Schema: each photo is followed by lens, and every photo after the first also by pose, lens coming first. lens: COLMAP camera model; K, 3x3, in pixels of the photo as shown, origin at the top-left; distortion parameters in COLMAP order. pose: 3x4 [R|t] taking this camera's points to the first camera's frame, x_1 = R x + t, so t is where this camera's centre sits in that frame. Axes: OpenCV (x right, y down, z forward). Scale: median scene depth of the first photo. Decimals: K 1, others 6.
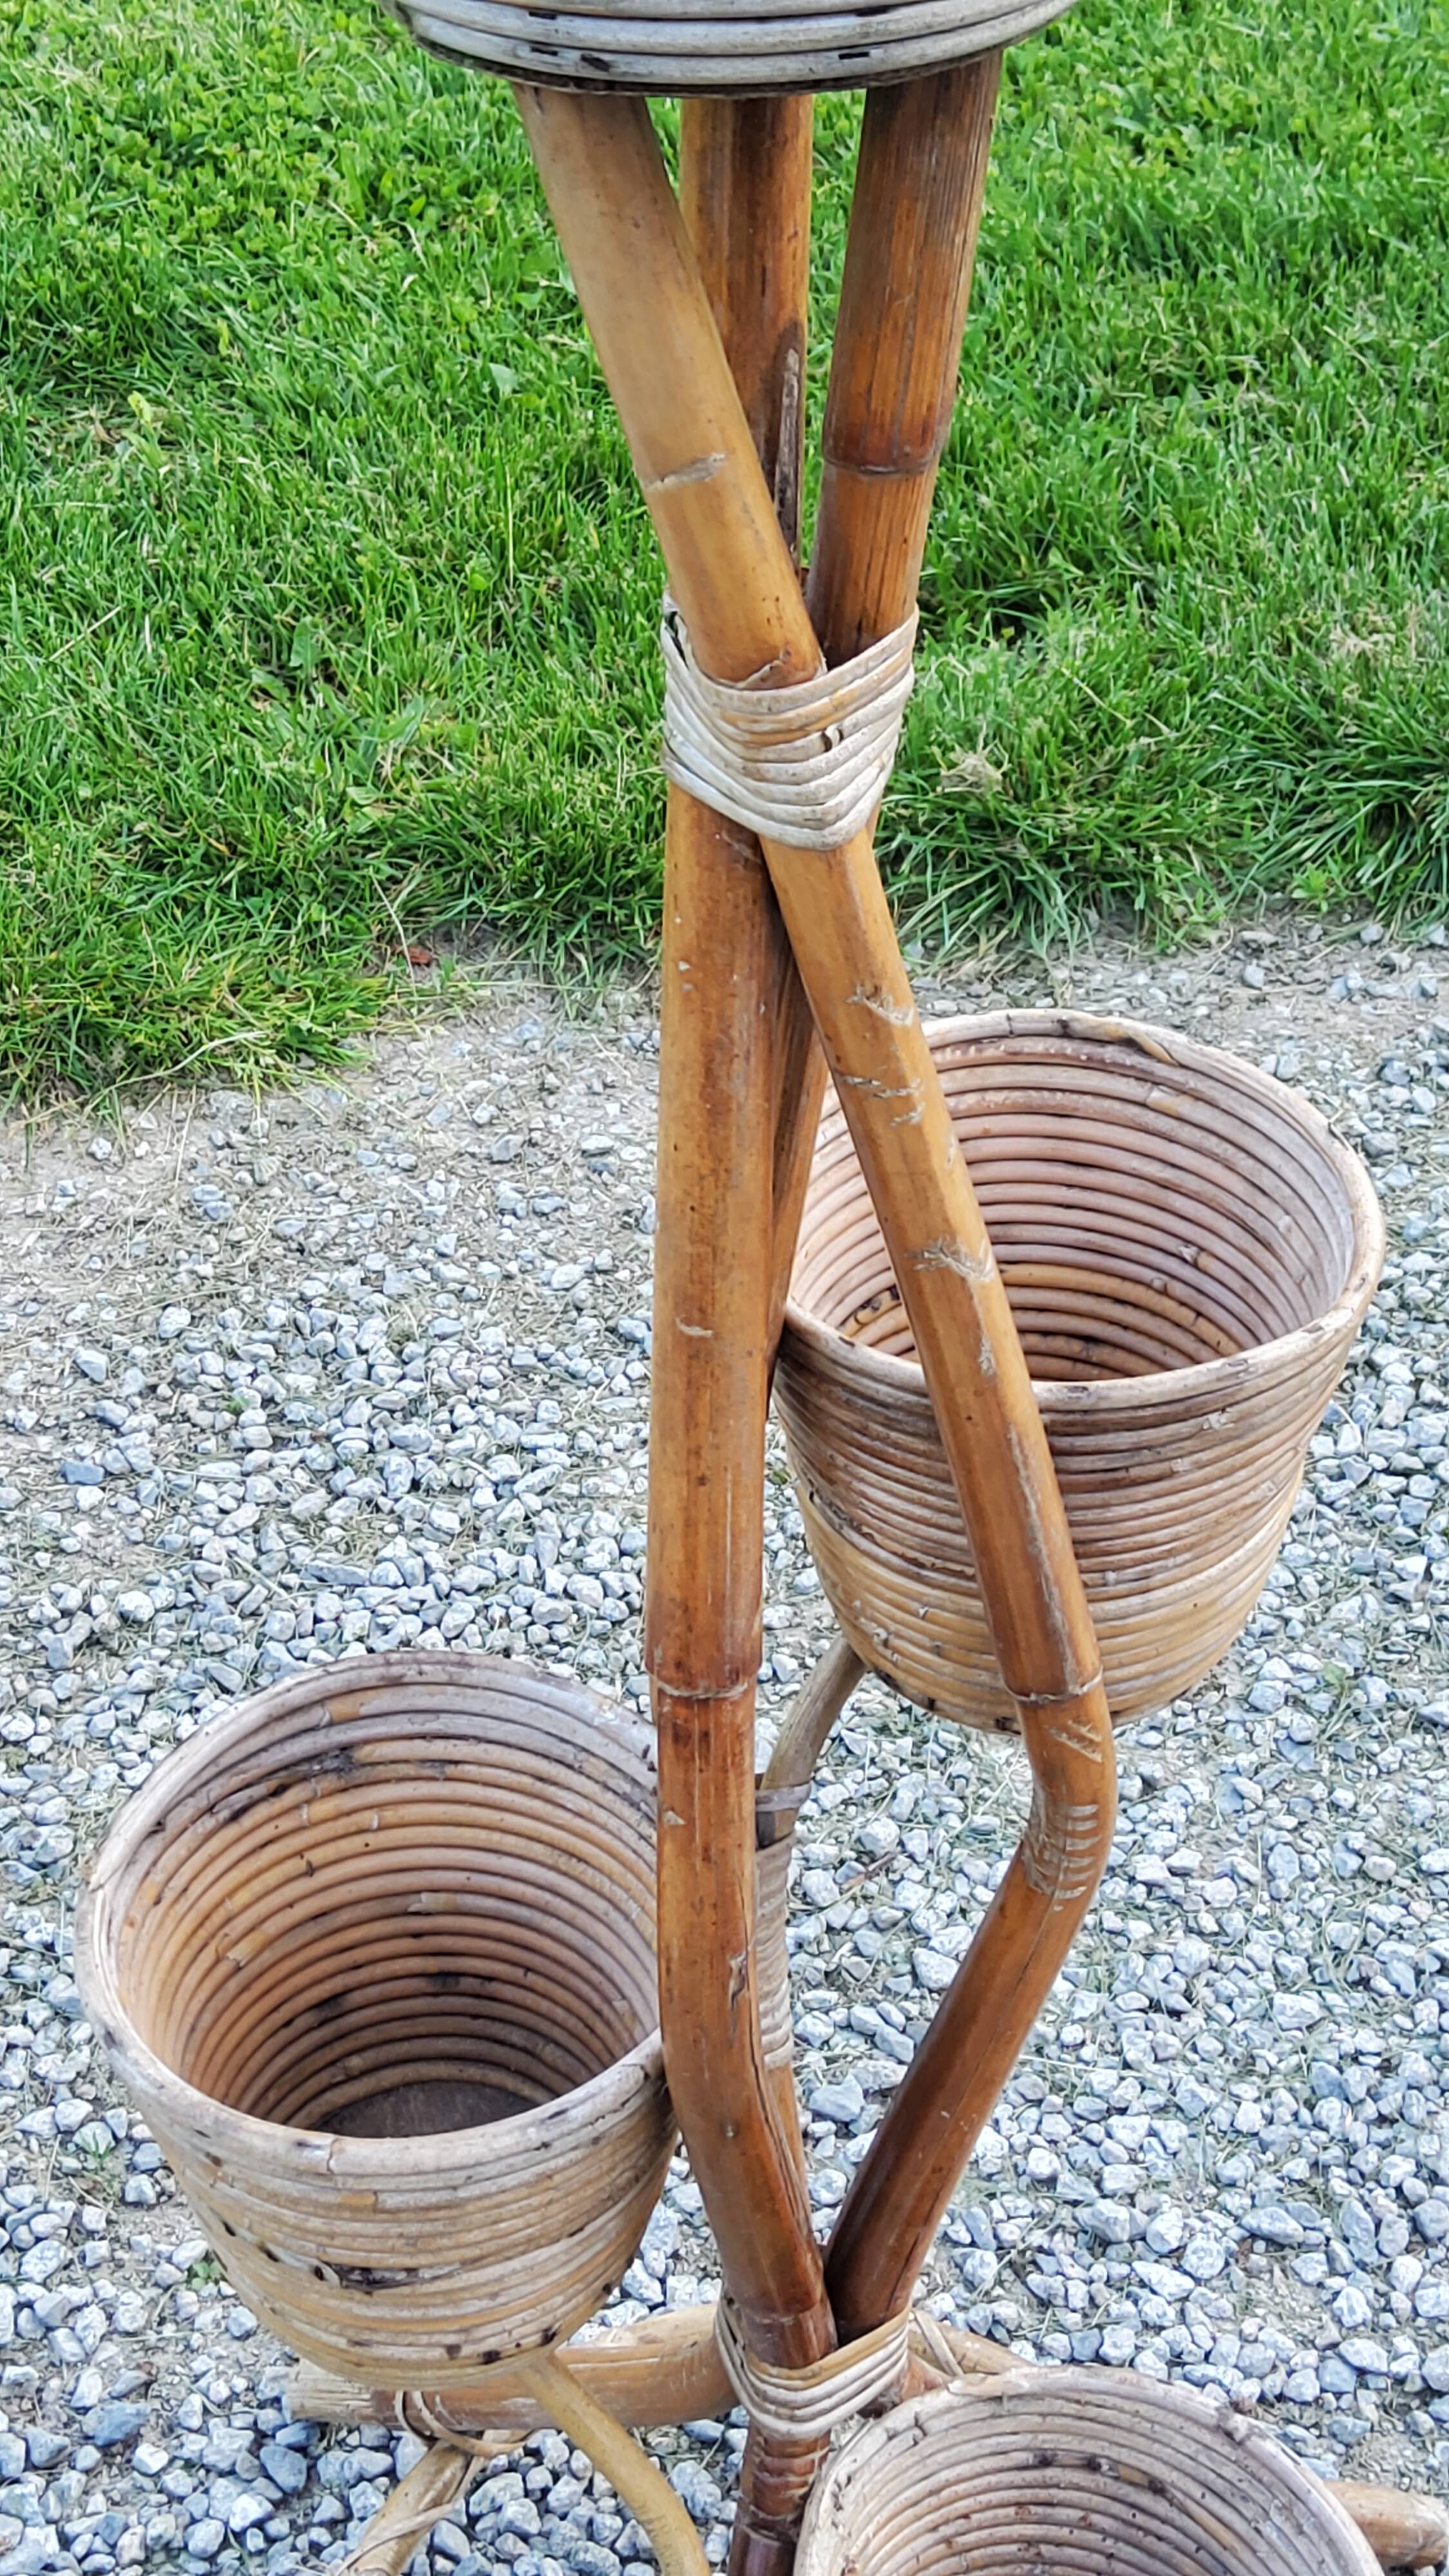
lens RADIAL K [[3847.7, 0, 740.7], [0, 3847.7, 1269.2], [0, 0, 1]] dist [0.112122, 0.000000]
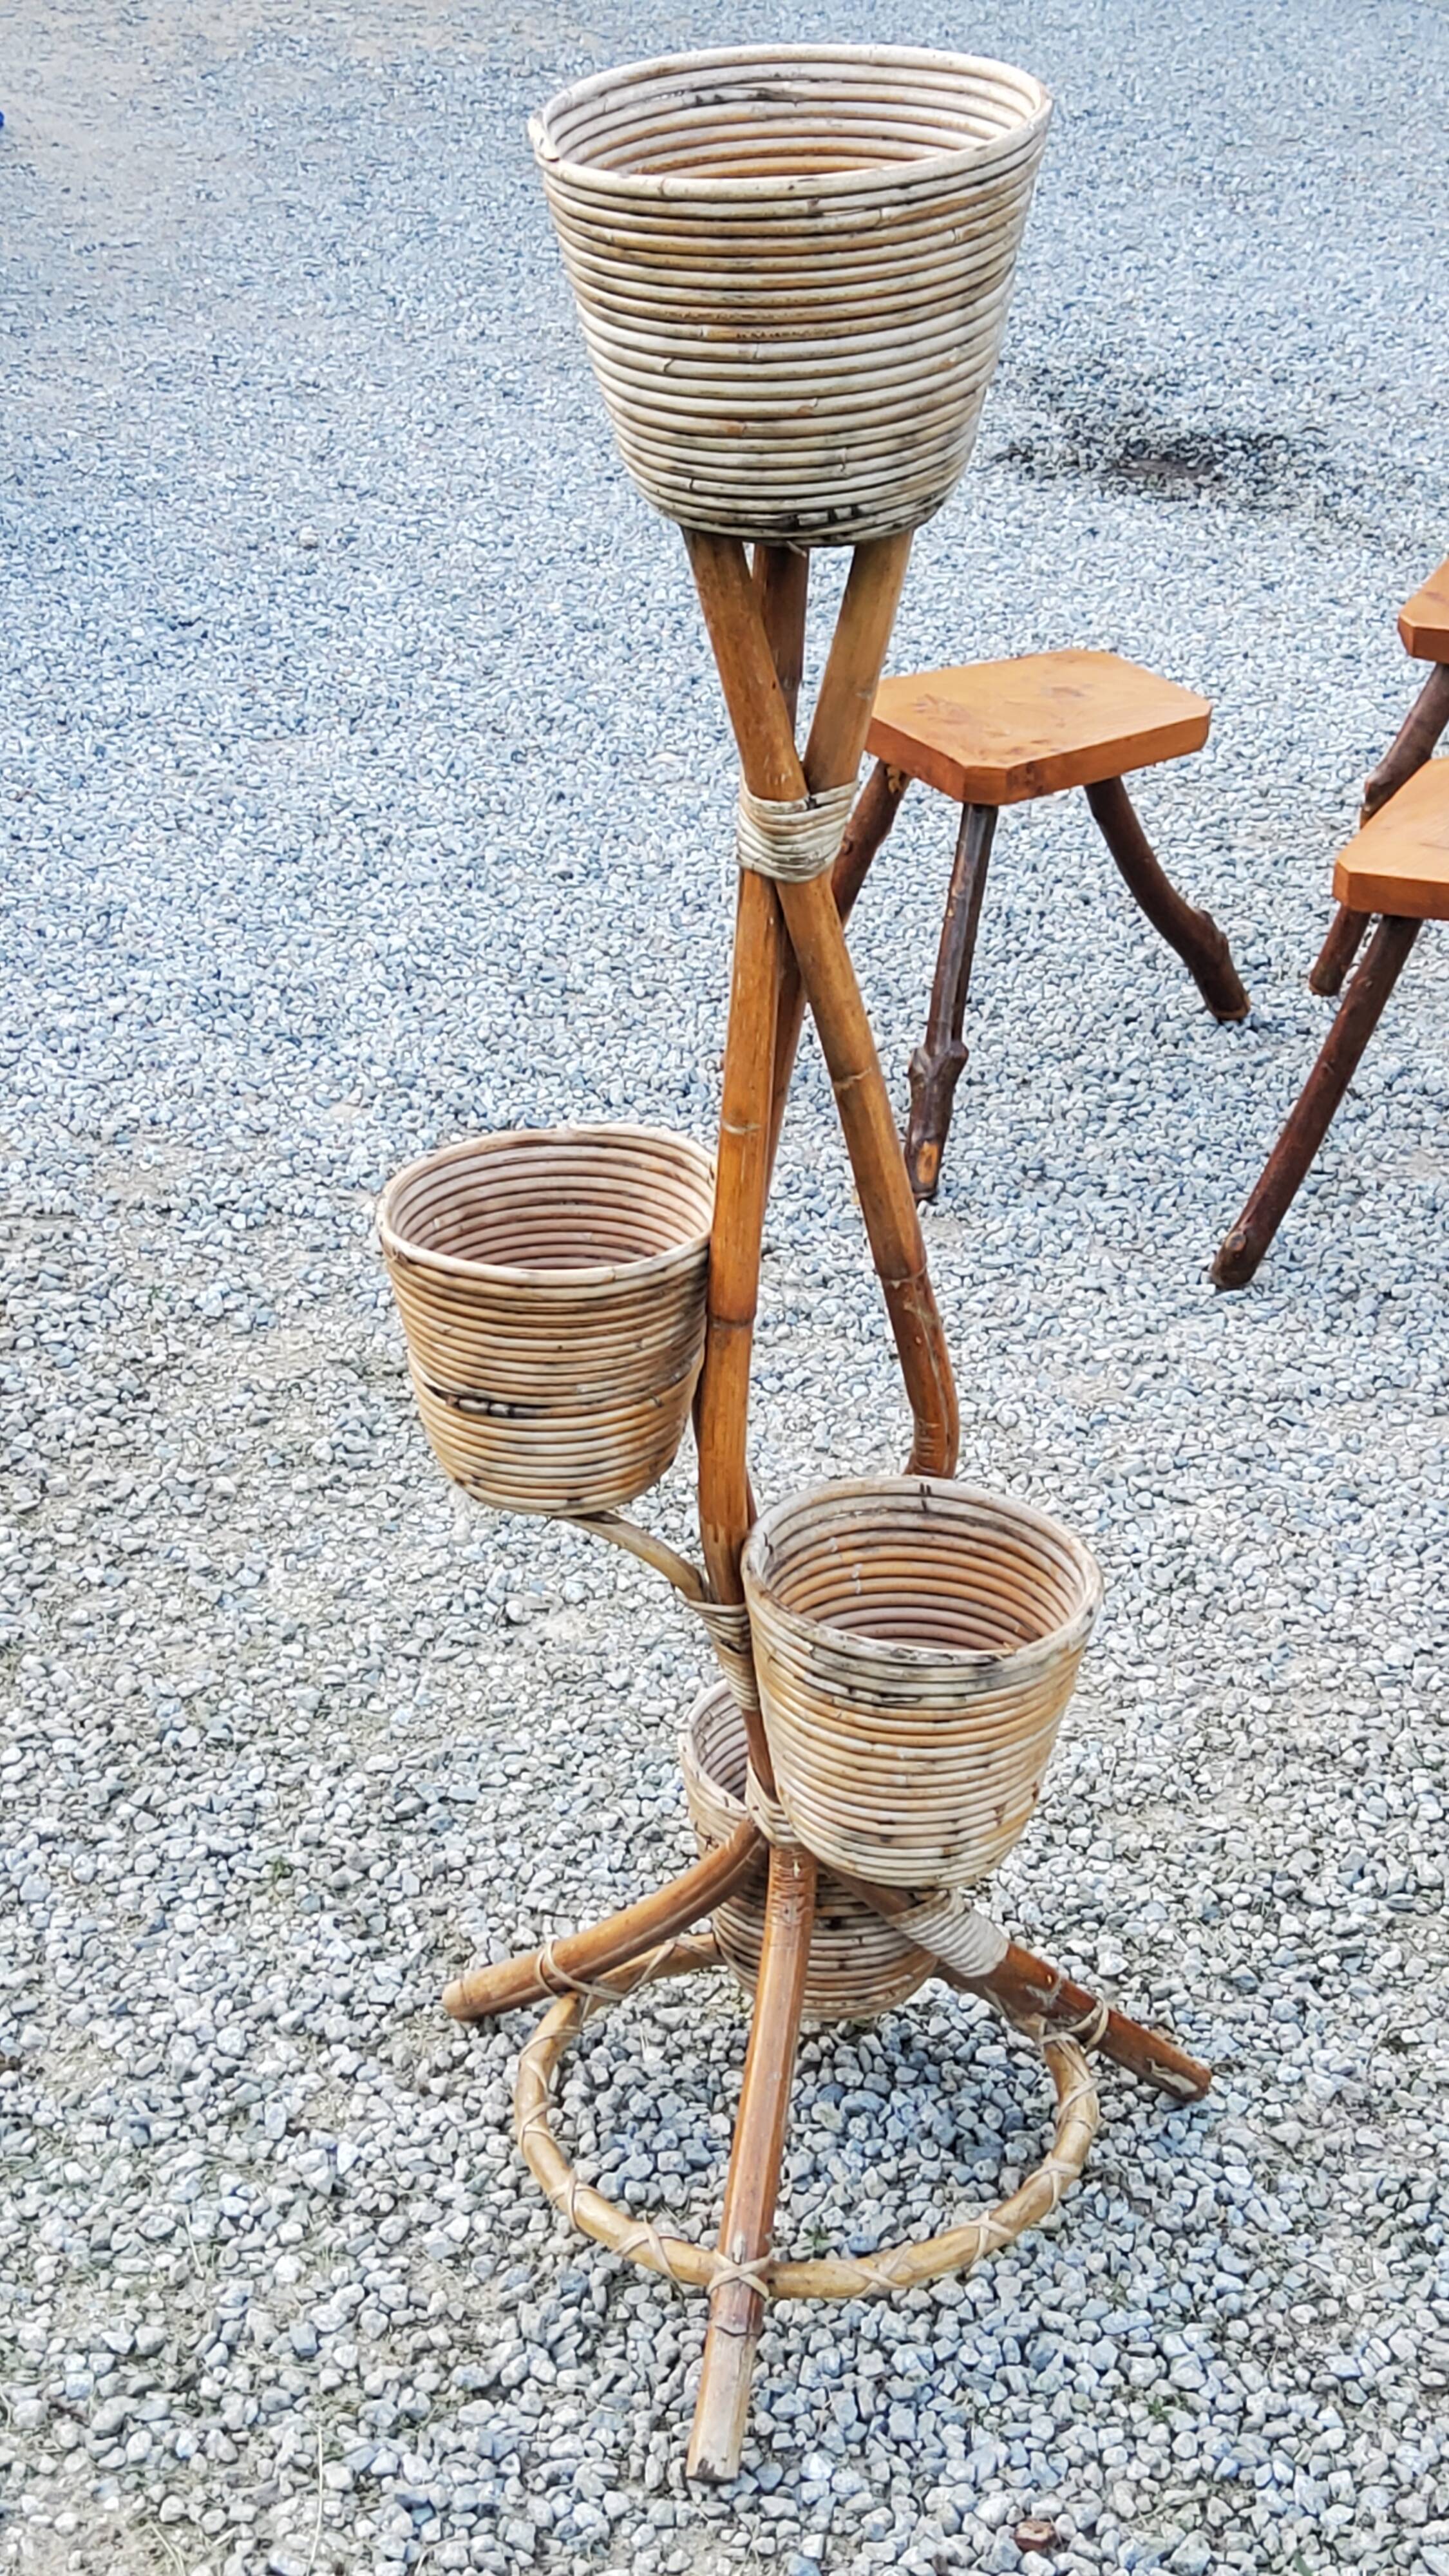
lens RADIAL K [[3847.7, 0, 701.6], [0, 3847.7, 1275.1], [0, 0, 1]] dist [0.112122, 0.000000]
pose [[-0.502882, -0.381618, 0.775549, -0.908523], [0.542134, 0.559571, 0.626874, -0.724521], [-0.673201, 0.735696, -0.074510, 0.725948]]
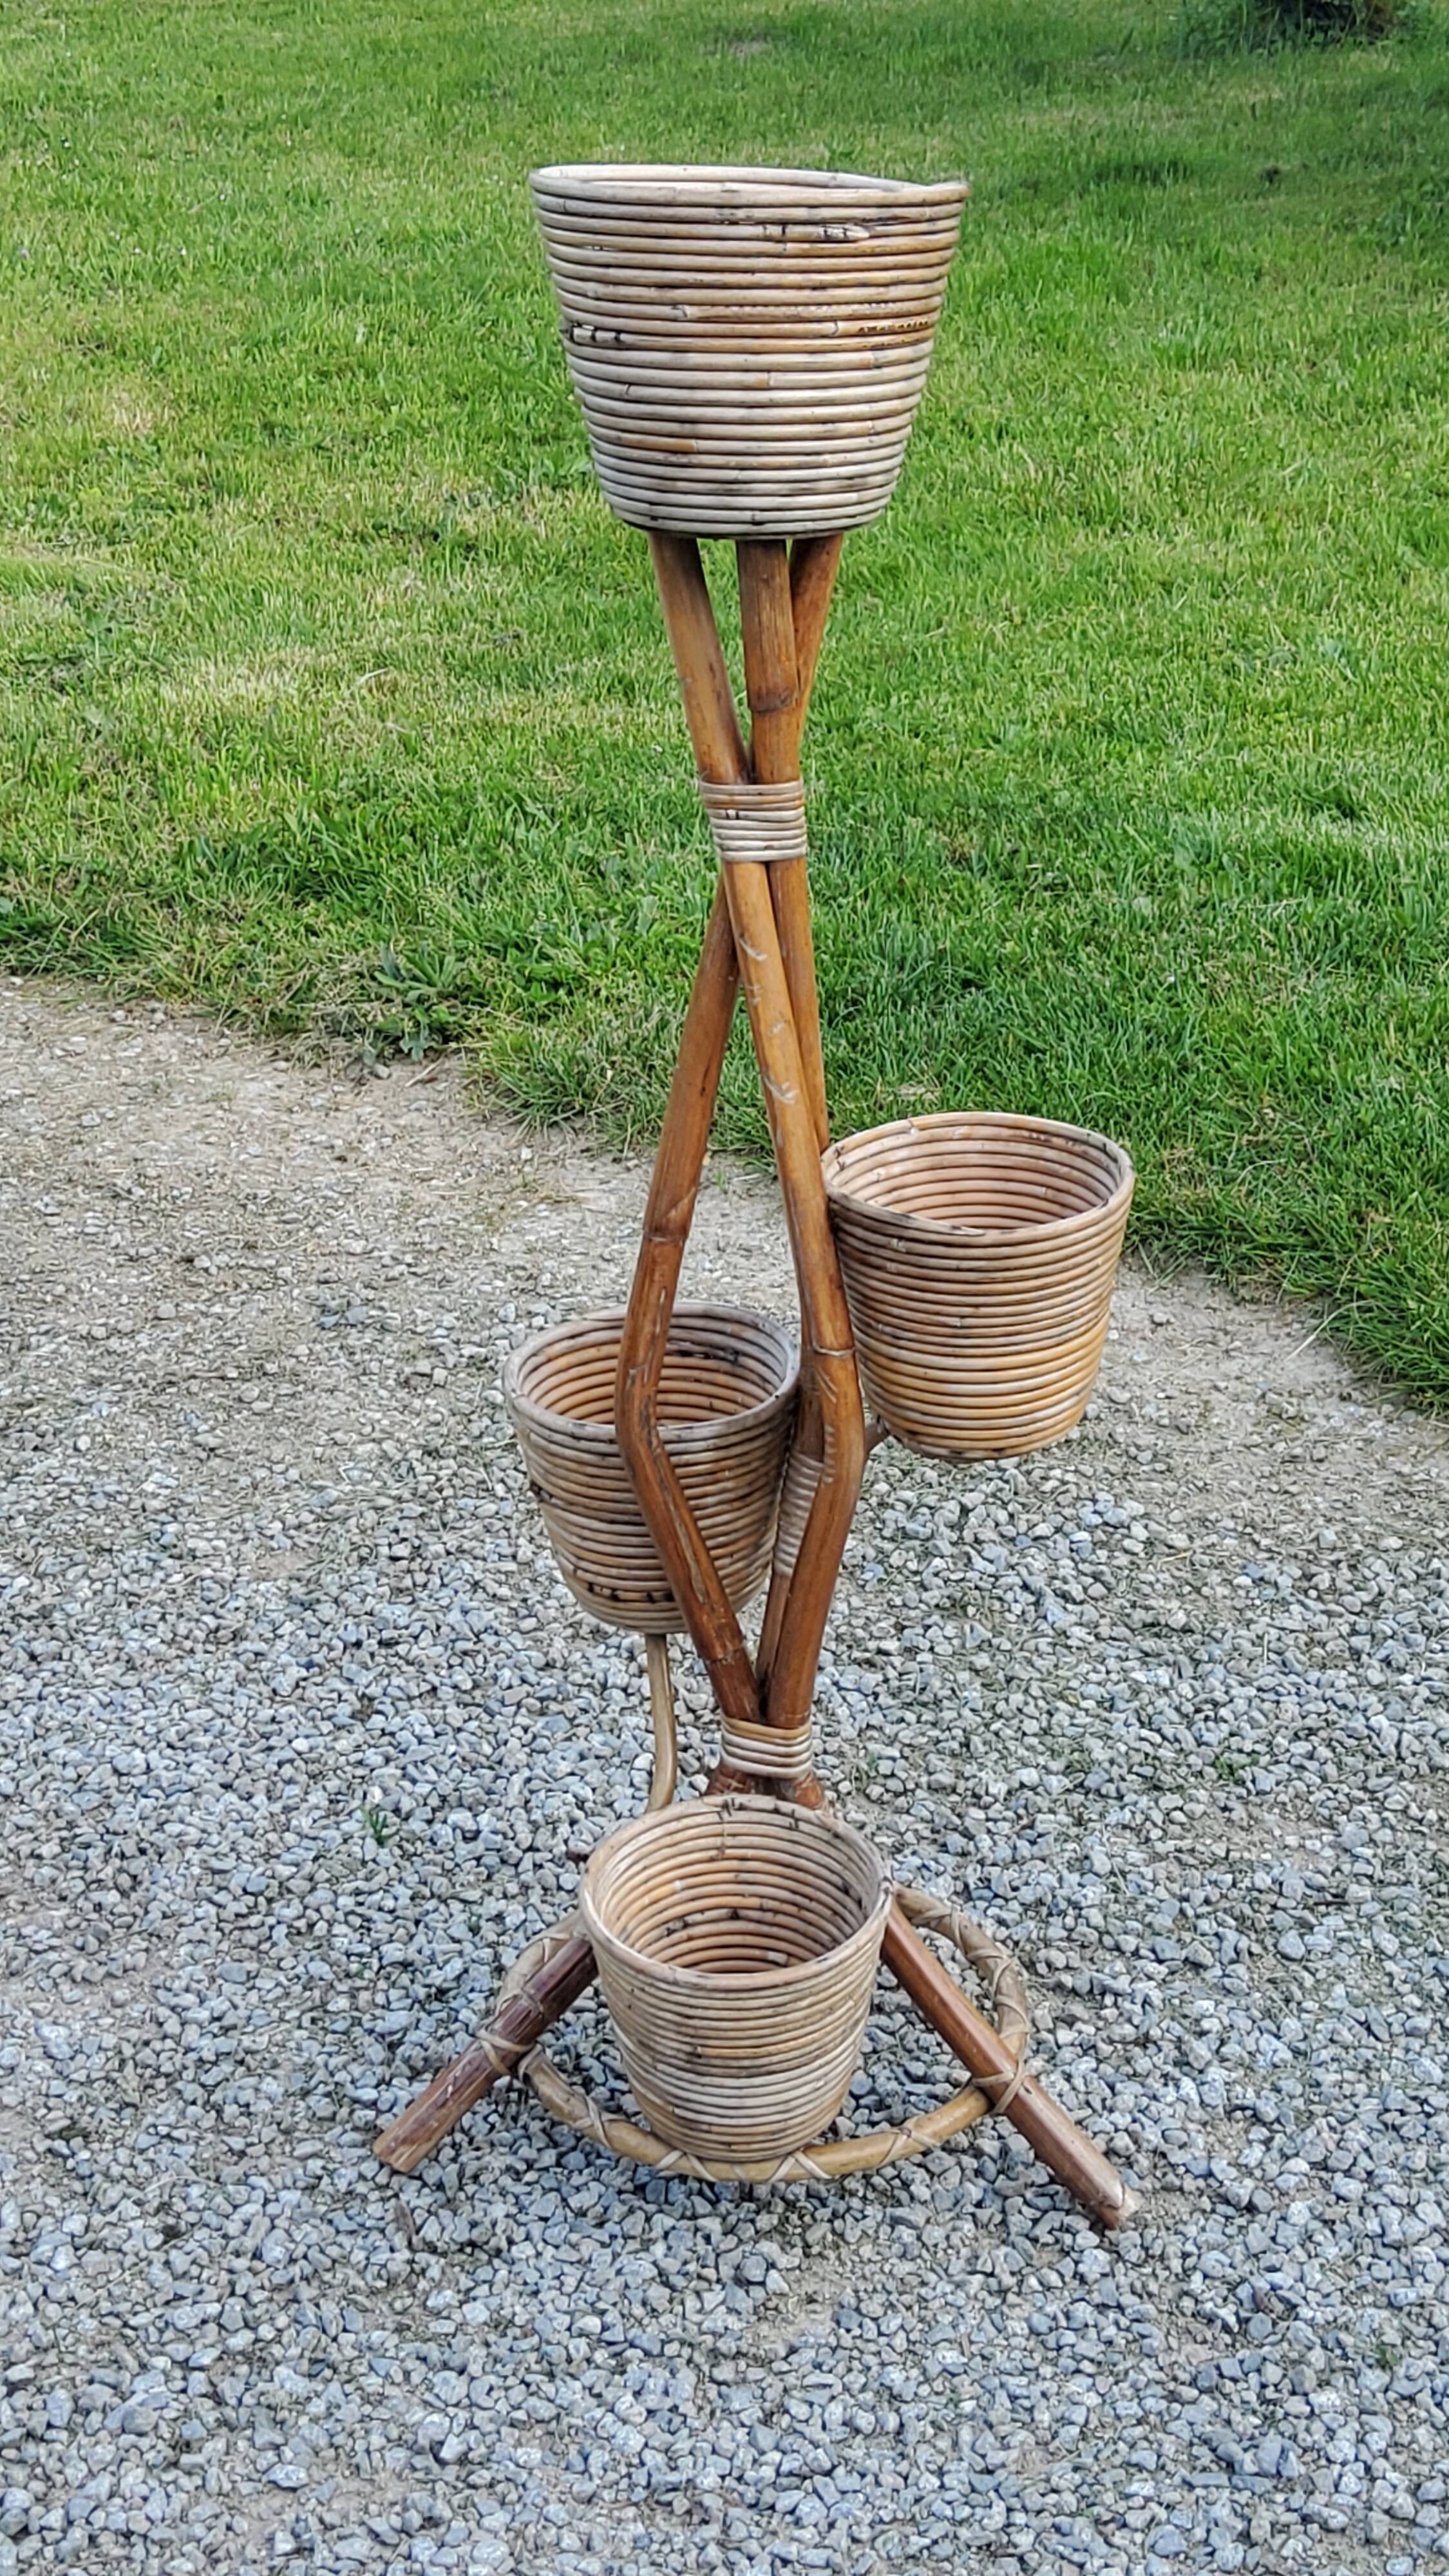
lens RADIAL K [[3847.7, 0, 756.1], [0, 3847.7, 1275.1], [0, 0, 1]] dist [0.112122, 0.000000]
pose [[0.549190, 0.324322, -0.770199, 1.054171], [-0.505413, 0.862872, 0.002961, 0.053766], [0.665544, 0.387642, 0.637797, -0.240128]]
